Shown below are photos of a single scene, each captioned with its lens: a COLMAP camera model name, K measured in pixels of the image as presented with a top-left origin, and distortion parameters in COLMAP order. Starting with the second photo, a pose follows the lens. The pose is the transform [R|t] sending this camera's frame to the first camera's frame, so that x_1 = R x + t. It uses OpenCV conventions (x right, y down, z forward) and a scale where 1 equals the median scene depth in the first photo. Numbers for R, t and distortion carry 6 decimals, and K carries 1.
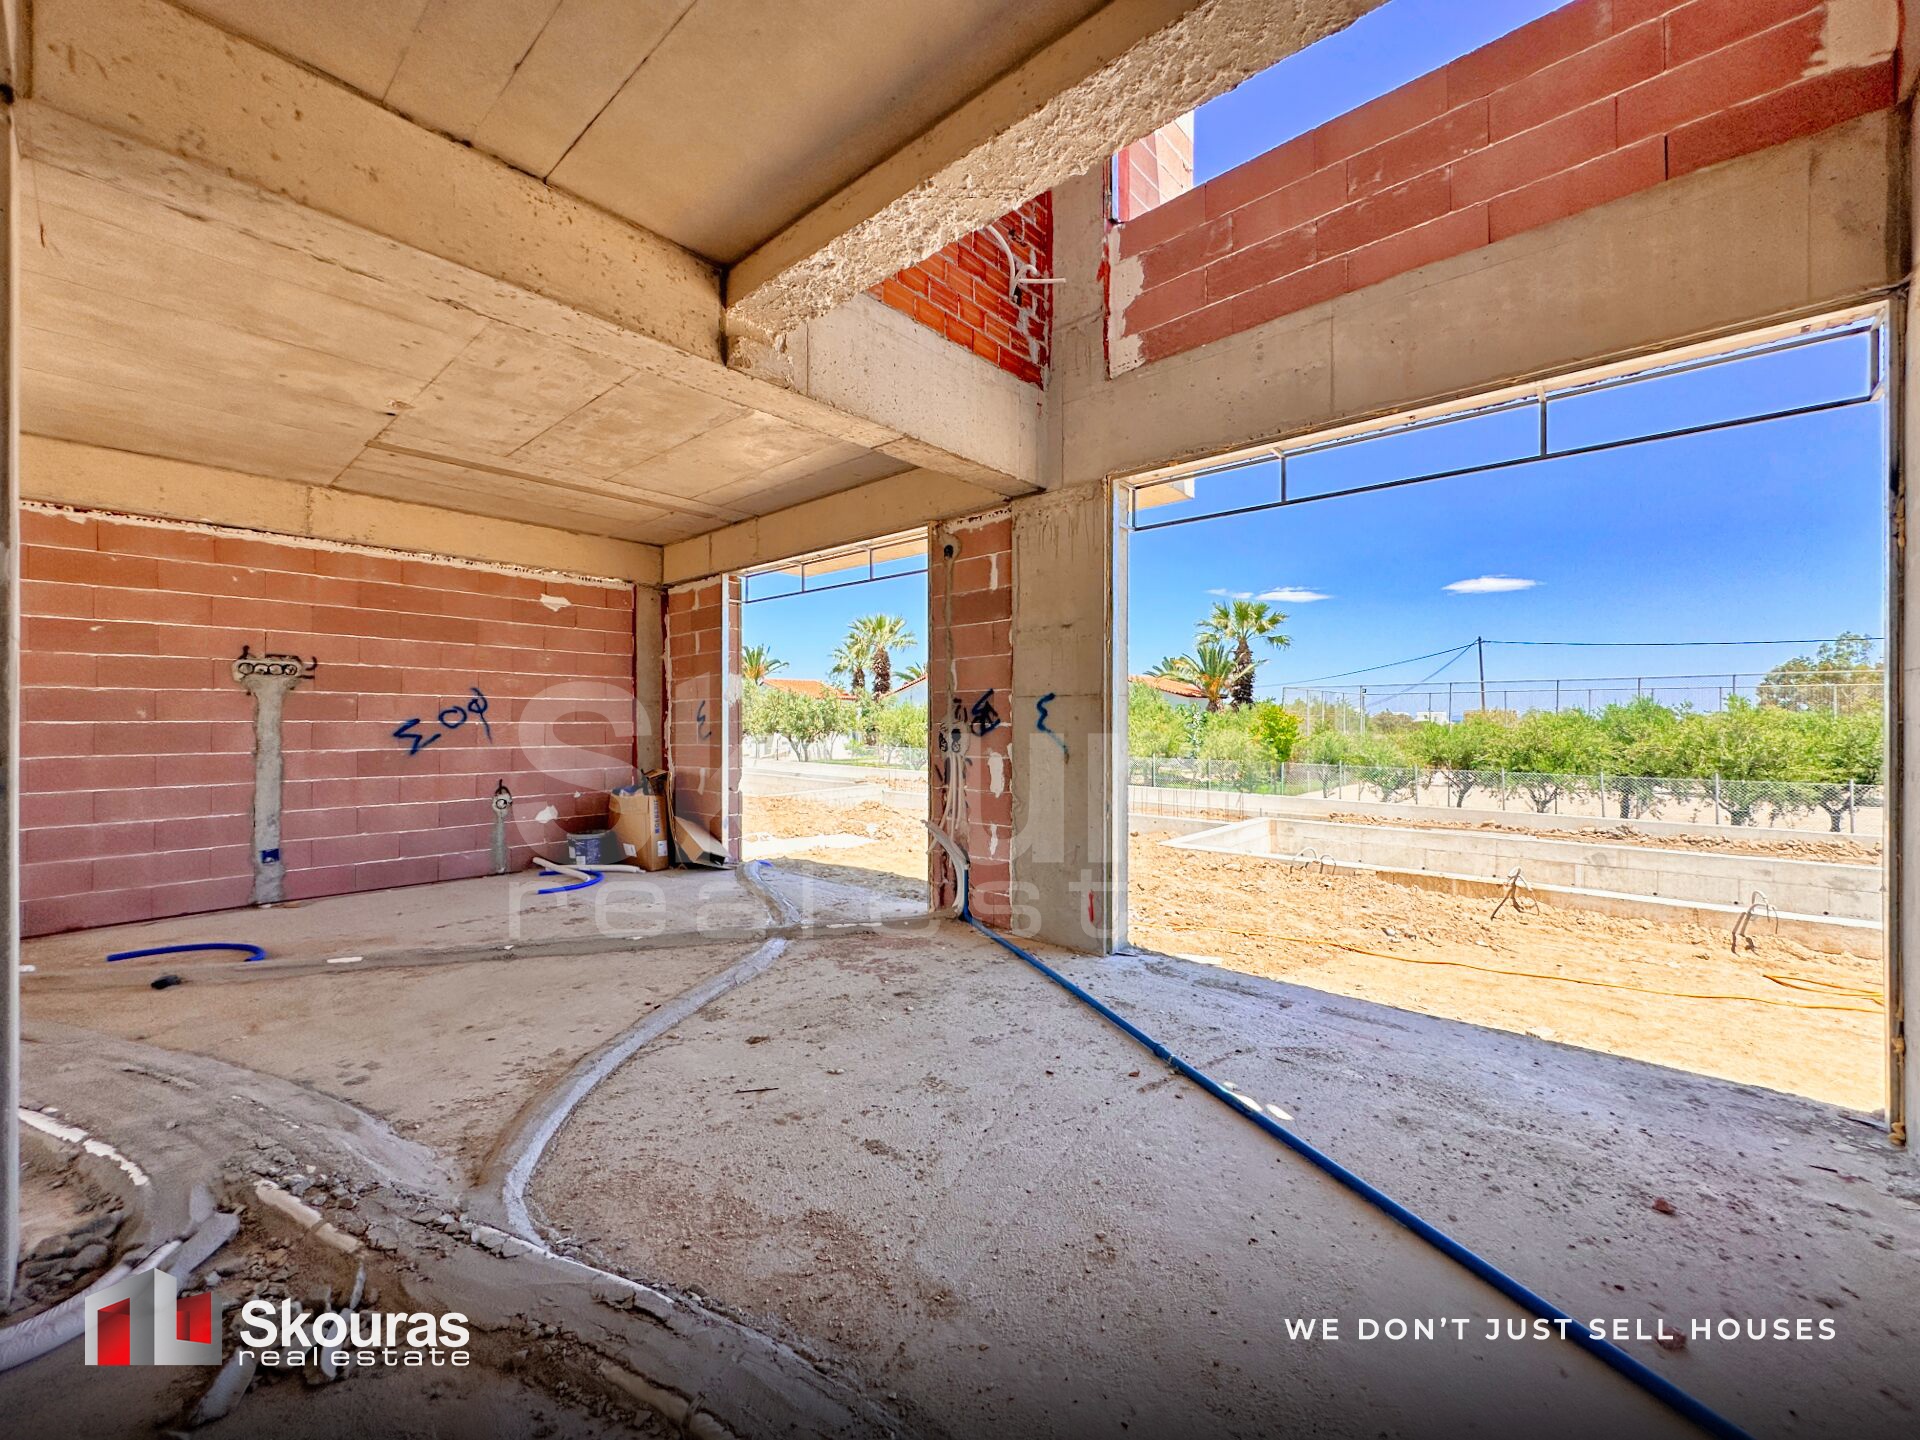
lens RADIAL K [[766.6, 0, 959.8], [0, 766.6, 718.2], [0, 0, 1]] dist [-0.001687, 0.000555]
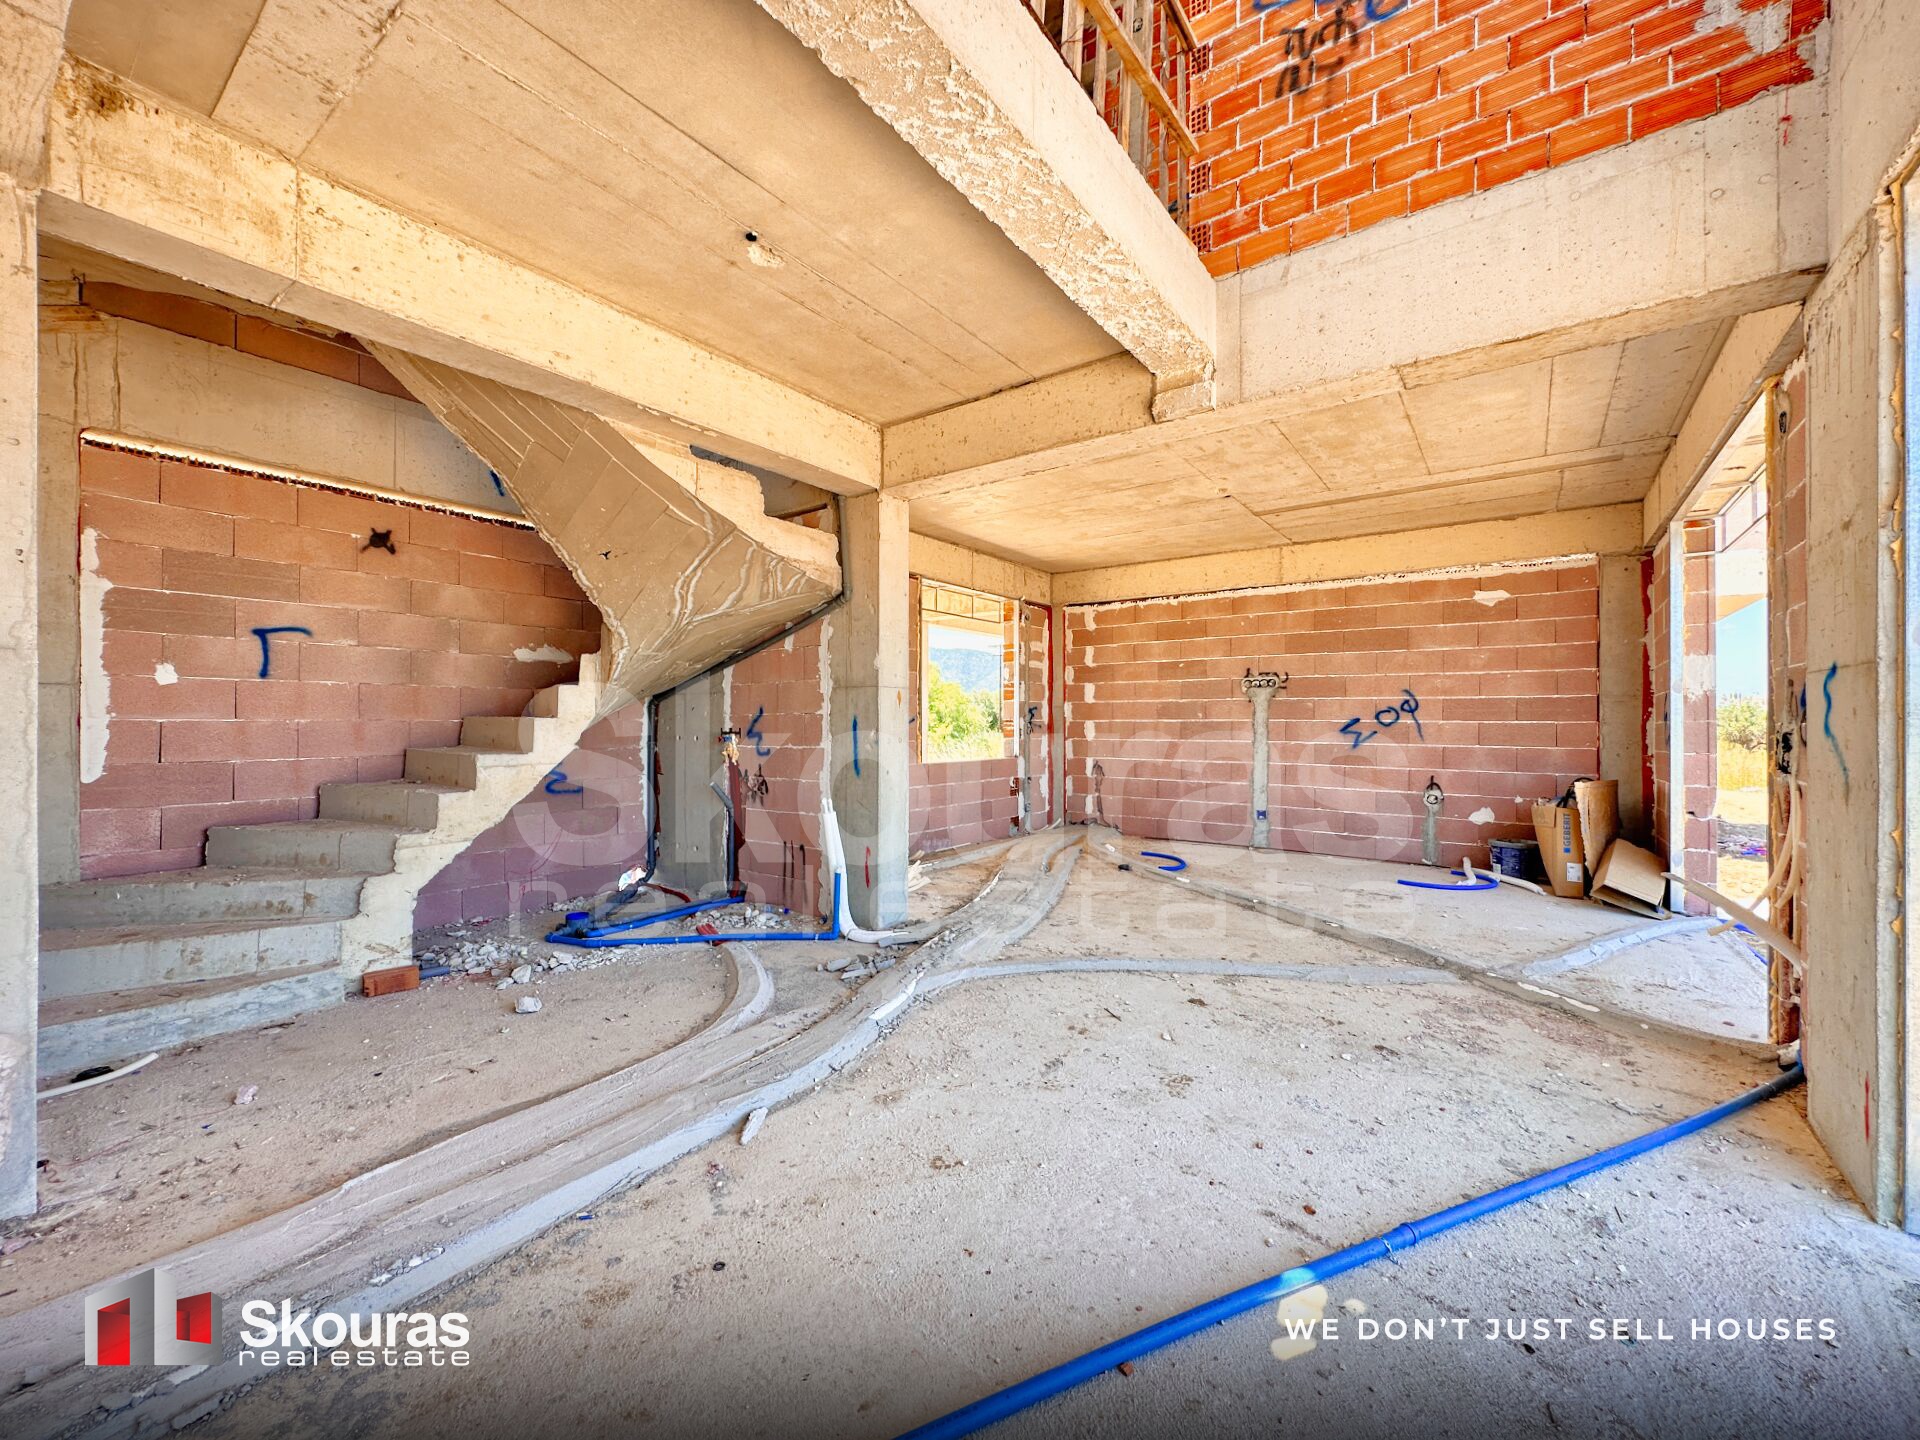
lens RADIAL K [[771.2, 0, 963.0], [0, 771.2, 718.2], [0, 0, 1]] dist [-0.000890, 0.000591]
pose [[0.095896, -0.002225, -0.995389, 0.503194], [0.000548, 0.999997, -0.002183, 0.004027], [0.995391, -0.000336, 0.095897, 0.335062]]
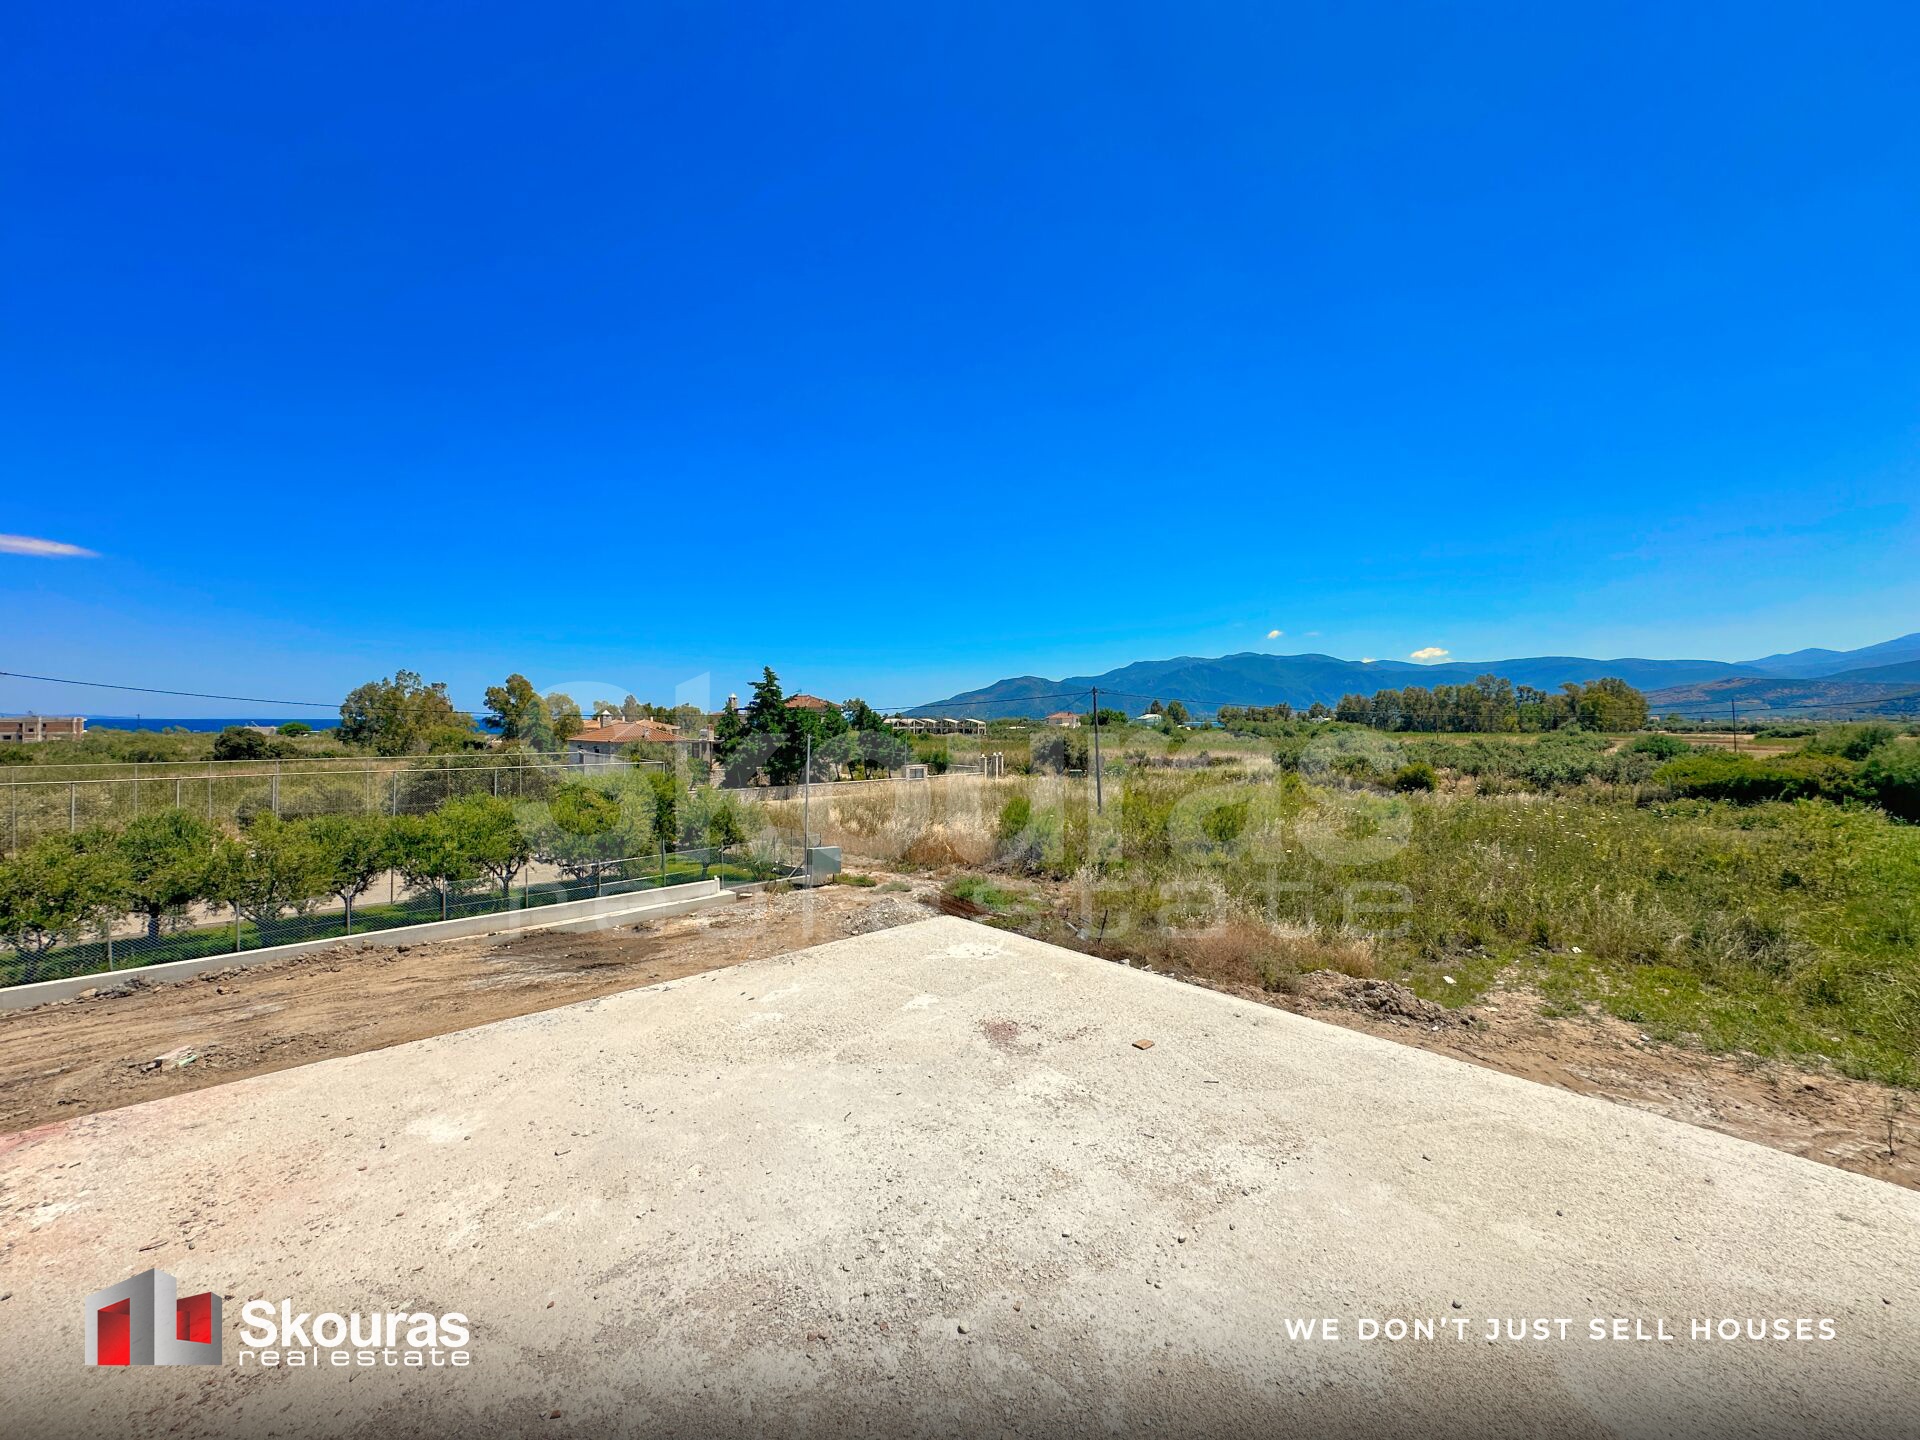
lens RADIAL K [[766.6, 0, 959.8], [0, 766.6, 718.2], [0, 0, 1]] dist [-0.001687, 0.000555]
pose [[0.092727, 0.000546, 0.995691, 0.224867], [-0.001429, 0.999999, -0.000415, -0.647387], [-0.995691, -0.001384, 0.092728, -0.201786]]
